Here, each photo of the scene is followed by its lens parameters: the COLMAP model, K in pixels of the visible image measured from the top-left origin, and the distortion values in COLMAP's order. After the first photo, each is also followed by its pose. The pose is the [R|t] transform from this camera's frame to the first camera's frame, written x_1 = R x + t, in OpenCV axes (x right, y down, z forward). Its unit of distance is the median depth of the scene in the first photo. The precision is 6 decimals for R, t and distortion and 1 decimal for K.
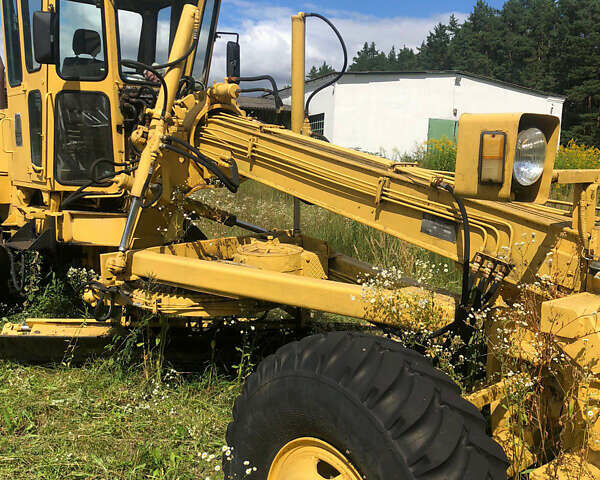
lens RADIAL K [[737.3, 0, 300.0], [0, 737.3, 240.0], [0, 0, 1]] dist [0.077294, 0.002539]
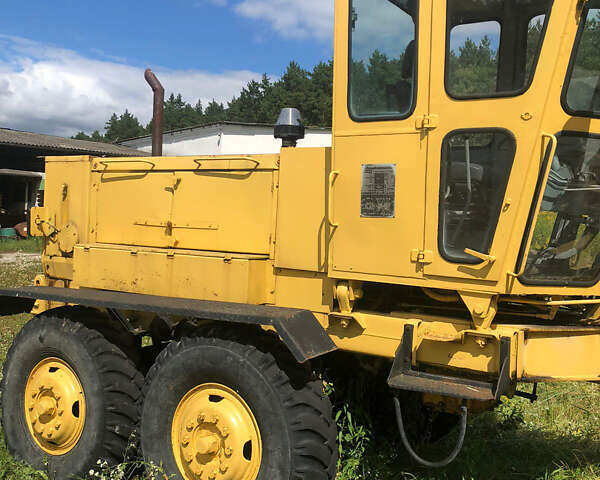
lens RADIAL K [[737.3, 0, 300.0], [0, 737.3, 240.0], [0, 0, 1]] dist [0.077294, 0.002539]
pose [[0.941649, 0.003614, 0.336578, -0.086094], [0.020256, 0.997522, -0.067383, -0.009064], [-0.335987, 0.070269, 0.939242, 0.060541]]
